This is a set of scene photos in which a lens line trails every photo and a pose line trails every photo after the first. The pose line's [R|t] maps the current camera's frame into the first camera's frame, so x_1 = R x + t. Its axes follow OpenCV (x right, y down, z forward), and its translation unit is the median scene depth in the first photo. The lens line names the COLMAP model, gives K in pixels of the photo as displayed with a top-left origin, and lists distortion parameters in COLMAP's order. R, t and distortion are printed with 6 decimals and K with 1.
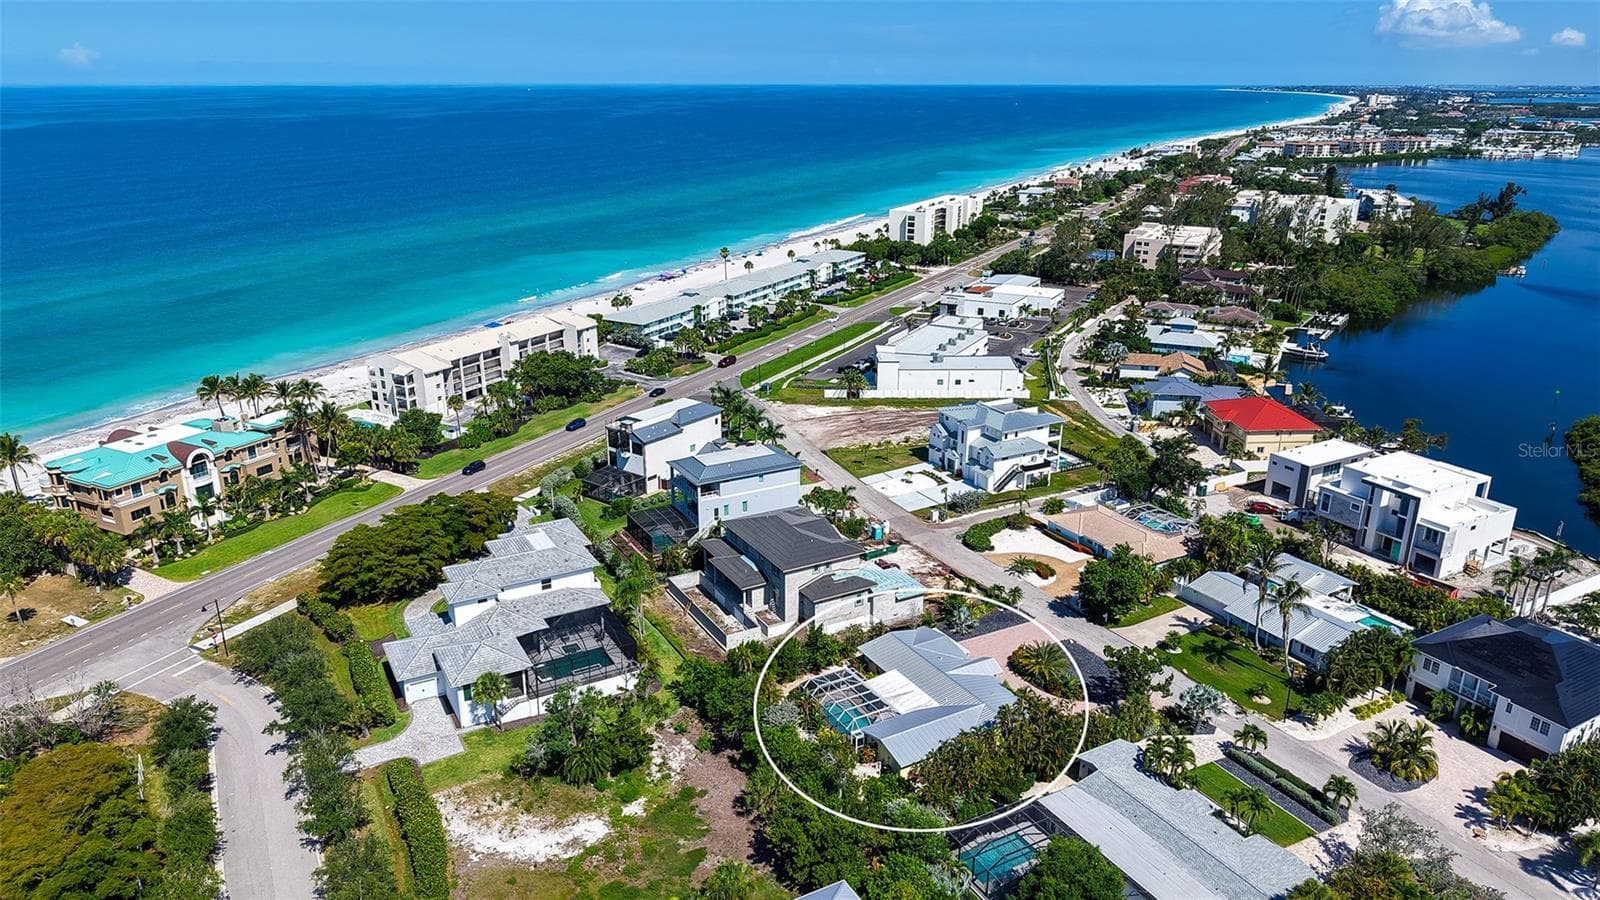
lens RADIAL K [[1083.9, 0, 792.8], [0, 1083.9, 451.1], [0, 0, 1]] dist [0.044386, -0.048871]
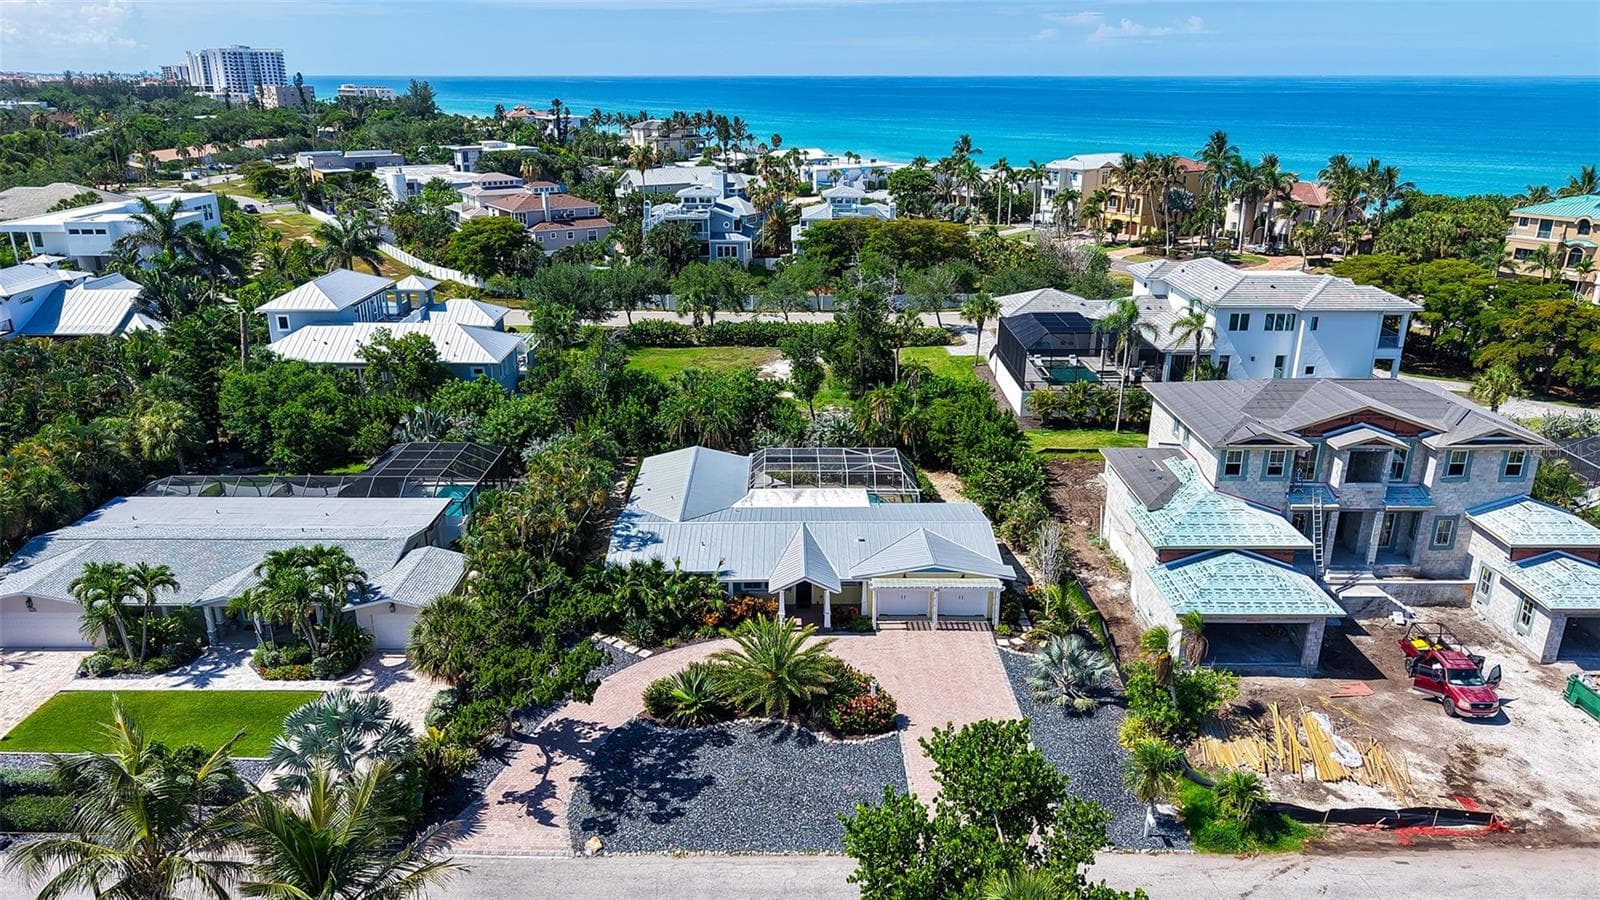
lens RADIAL K [[1083.9, 0, 792.8], [0, 1083.9, 451.1], [0, 0, 1]] dist [0.044386, -0.048871]
pose [[-0.486492, 0.286797, -0.825272, 0.360746], [-0.285139, 0.840746, 0.460262, -0.036690], [0.825846, 0.459231, -0.327239, 0.755544]]
